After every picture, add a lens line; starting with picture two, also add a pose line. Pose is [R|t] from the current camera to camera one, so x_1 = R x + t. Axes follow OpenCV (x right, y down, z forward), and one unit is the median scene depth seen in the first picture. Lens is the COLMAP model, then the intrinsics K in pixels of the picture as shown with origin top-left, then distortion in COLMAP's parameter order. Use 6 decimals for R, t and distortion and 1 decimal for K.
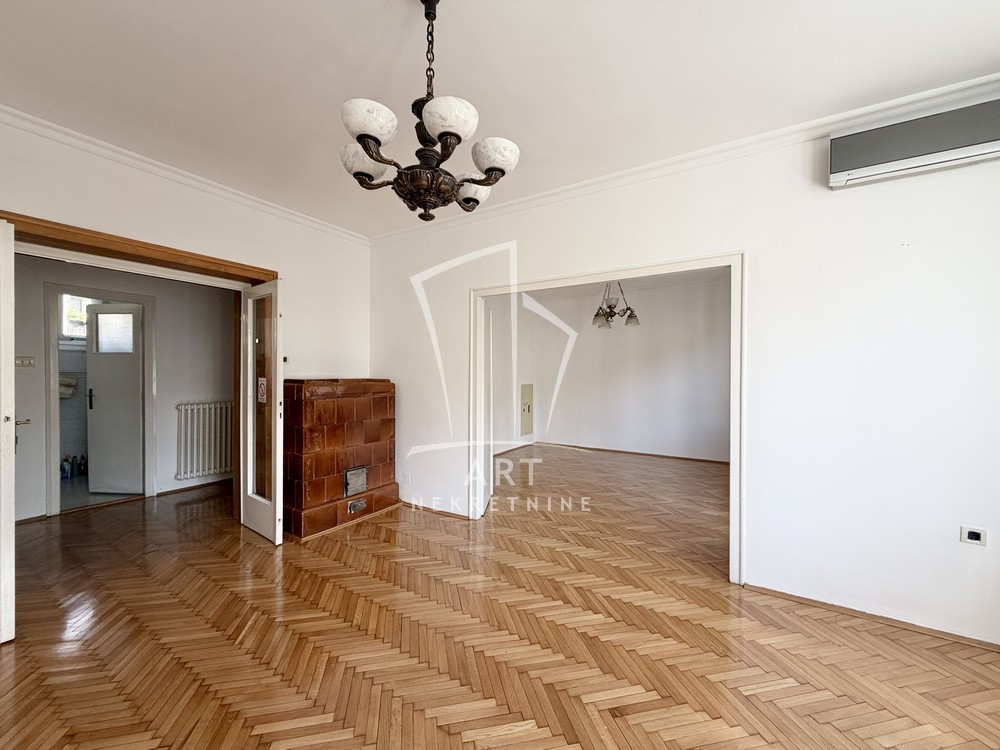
lens RADIAL K [[397.8, 0, 496.0], [0, 397.8, 377.1], [0, 0, 1]] dist [0.000767, -0.000077]
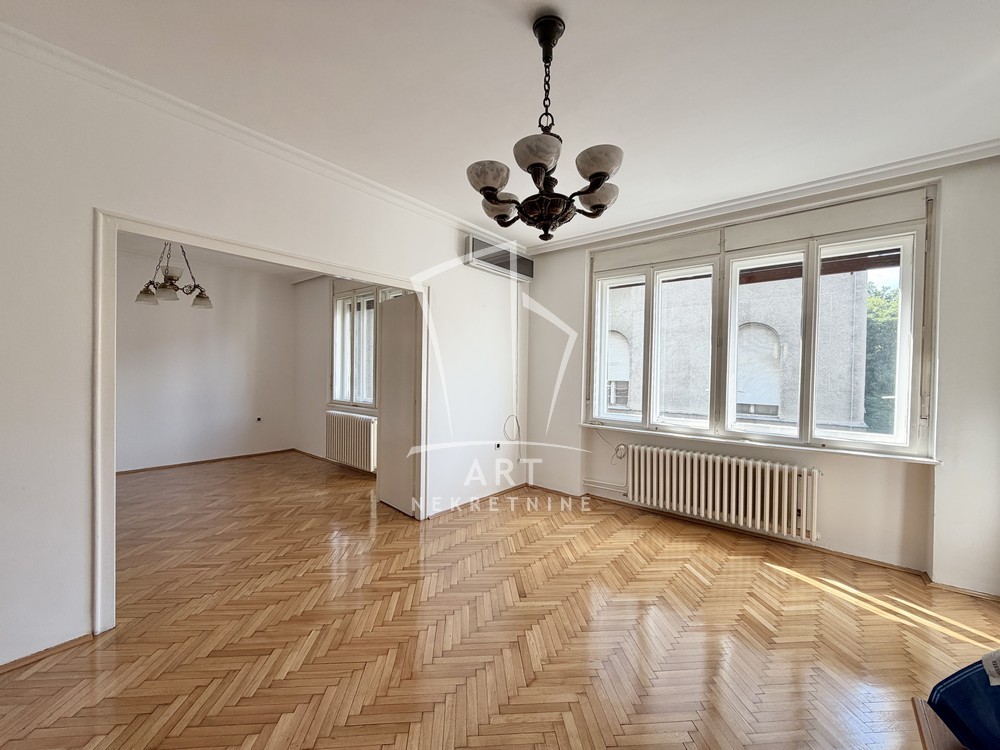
lens RADIAL K [[397.8, 0, 496.0], [0, 397.8, 377.1], [0, 0, 1]] dist [0.000767, -0.000077]
pose [[0.131571, -0.015226, 0.991190, -0.408781], [-0.009292, 0.999819, 0.016592, -0.007126], [-0.991263, -0.011394, 0.131405, 0.305679]]
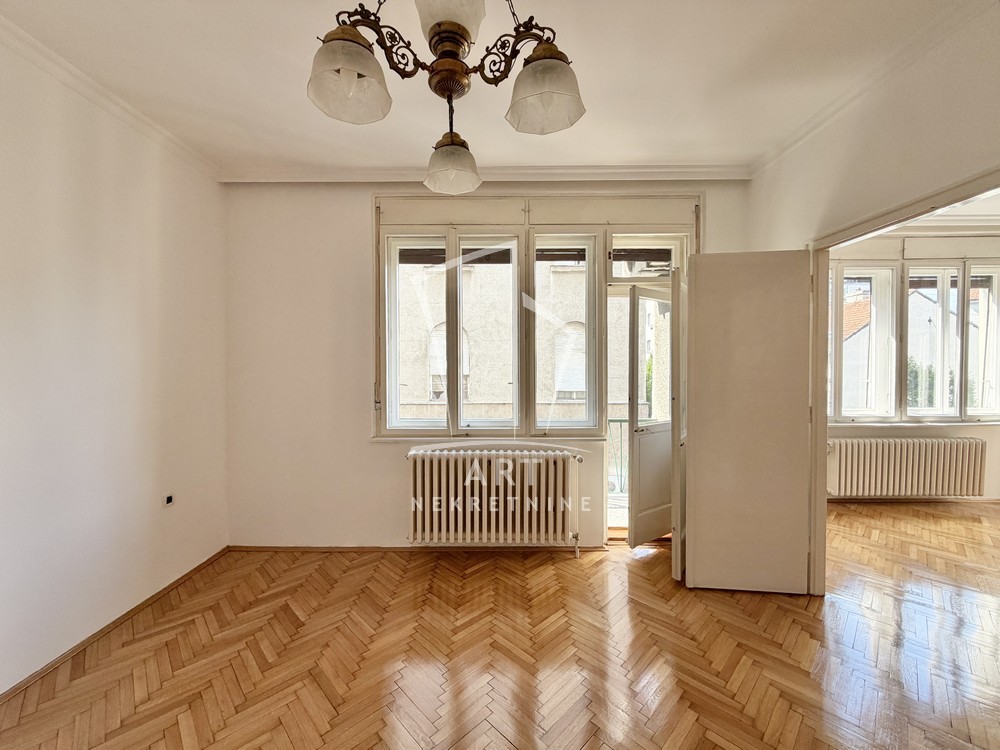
lens RADIAL K [[401.8, 0, 496.2], [0, 401.8, 372.1], [0, 0, 1]] dist [0.001515, -0.000297]
pose [[-0.529200, -0.014602, 0.848371, 0.111302], [0.005744, 0.999767, 0.020791, -0.015344], [-0.848478, 0.015876, -0.528993, 1.163312]]
